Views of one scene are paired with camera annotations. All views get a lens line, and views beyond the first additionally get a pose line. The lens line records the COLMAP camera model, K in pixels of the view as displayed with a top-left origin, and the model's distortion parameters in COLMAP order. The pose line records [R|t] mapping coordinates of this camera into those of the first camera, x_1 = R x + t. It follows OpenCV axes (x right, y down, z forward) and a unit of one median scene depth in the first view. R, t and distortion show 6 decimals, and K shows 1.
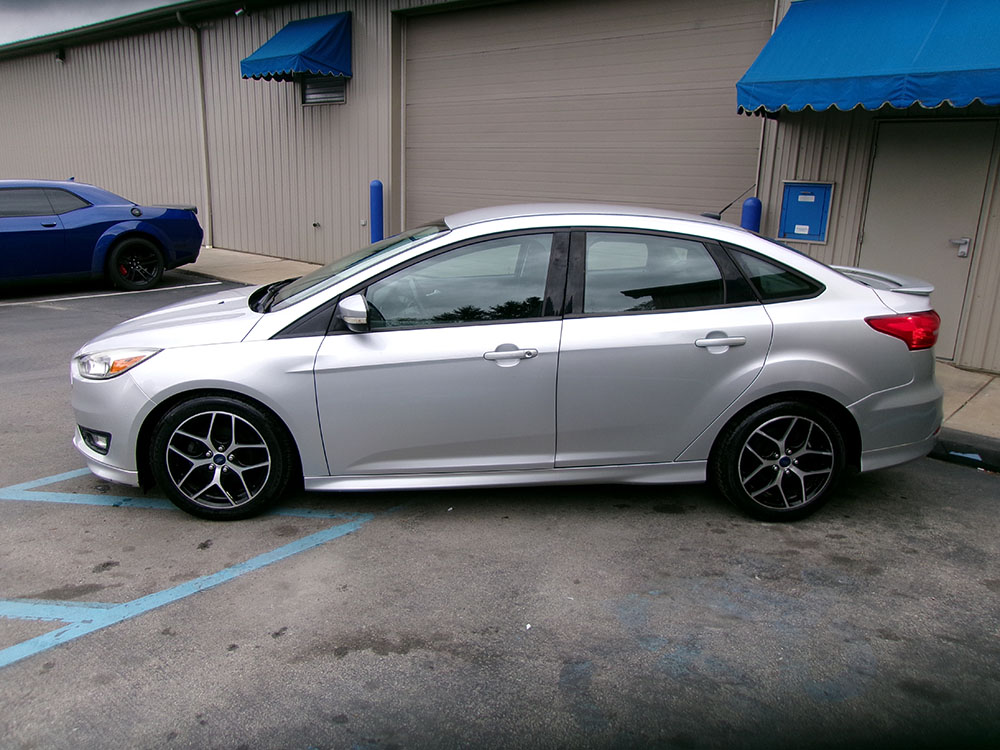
lens RADIAL K [[774.7, 0, 492.7], [0, 774.7, 378.7], [0, 0, 1]] dist [-0.014620, 0.033410]
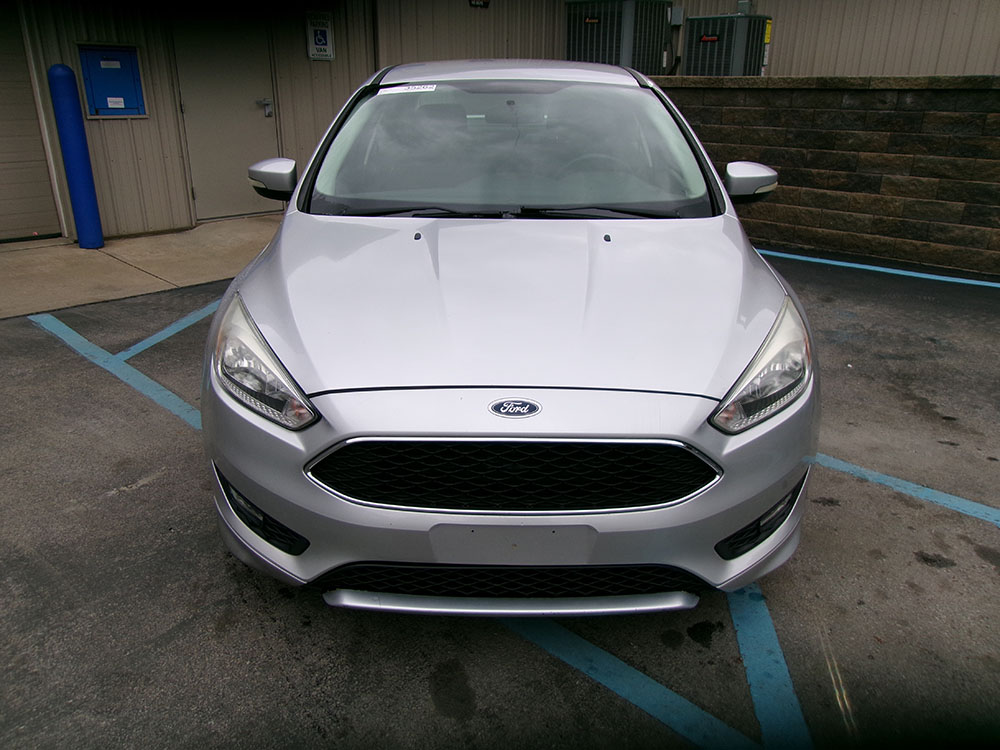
lens RADIAL K [[774.7, 0, 502.0], [0, 774.7, 375.0], [0, 0, 1]] dist [-0.014620, 0.033410]
pose [[0.047109, -0.378975, 0.924207, -0.539838], [0.249663, 0.900336, 0.356460, -0.134689], [-0.967186, 0.213948, 0.137030, 0.598132]]
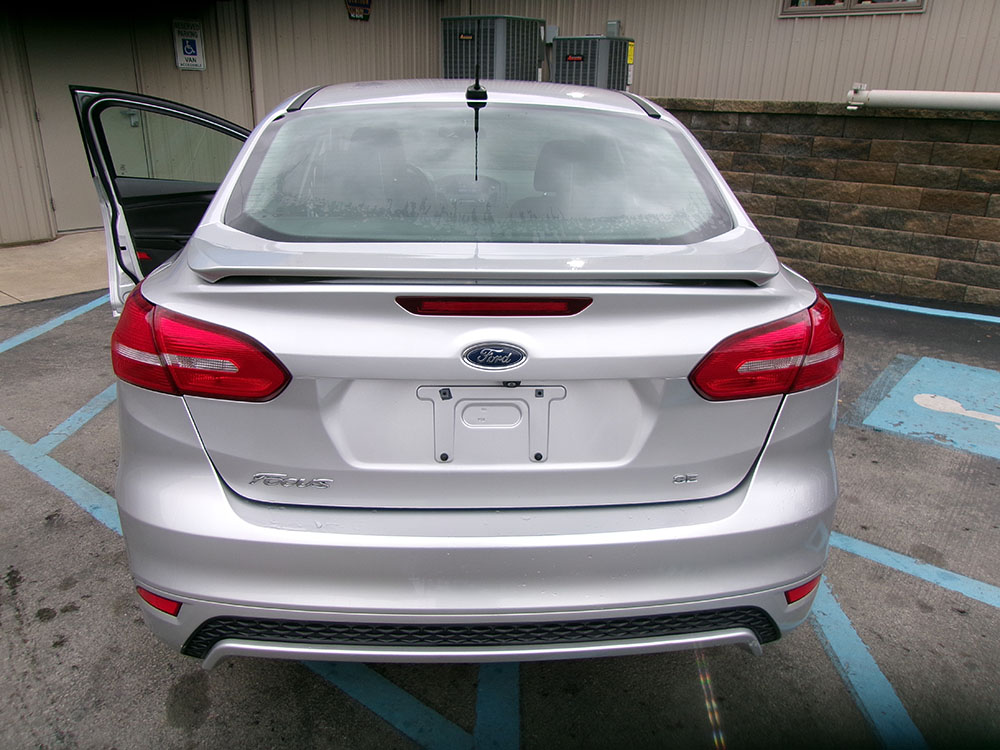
lens RADIAL K [[774.7, 0, 502.4], [0, 774.7, 374.1], [0, 0, 1]] dist [-0.014620, 0.033410]
pose [[-0.046991, -0.370393, 0.927686, -0.554399], [0.229050, 0.899971, 0.370930, -0.128158], [-0.972280, 0.229916, 0.042548, 0.525801]]
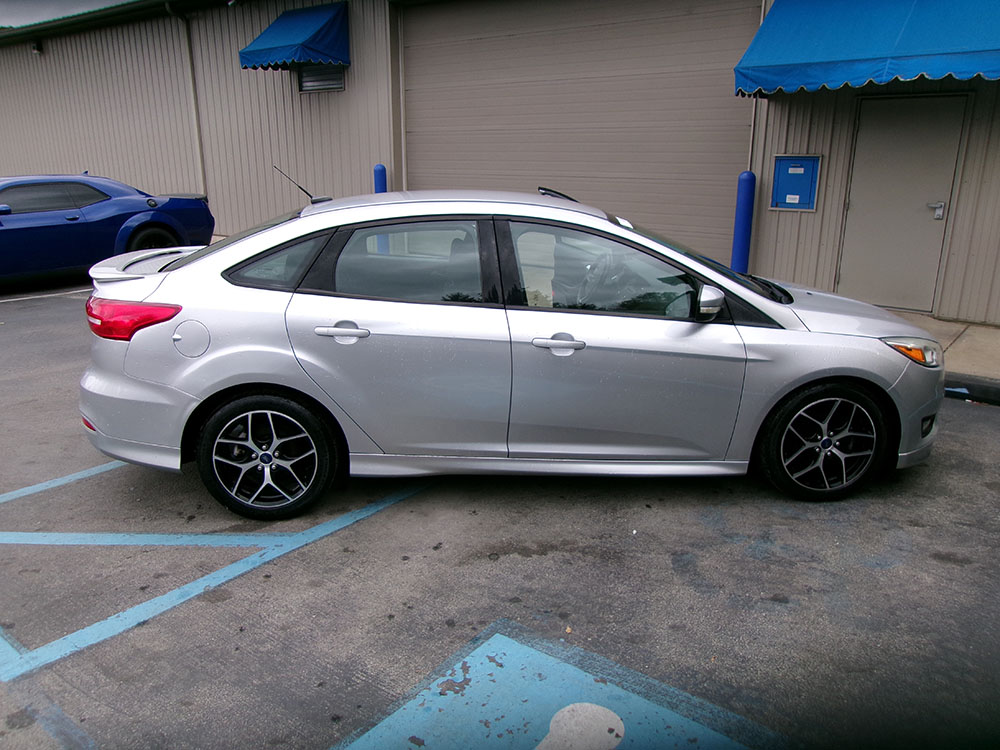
lens RADIAL K [[774.7, 0, 492.2], [0, 774.7, 378.9], [0, 0, 1]] dist [-0.014620, 0.033410]
pose [[0.998086, -0.044146, 0.043309, -0.094695], [0.042833, 0.998607, 0.030805, 0.011138], [-0.044609, -0.028891, 0.998587, -0.094397]]
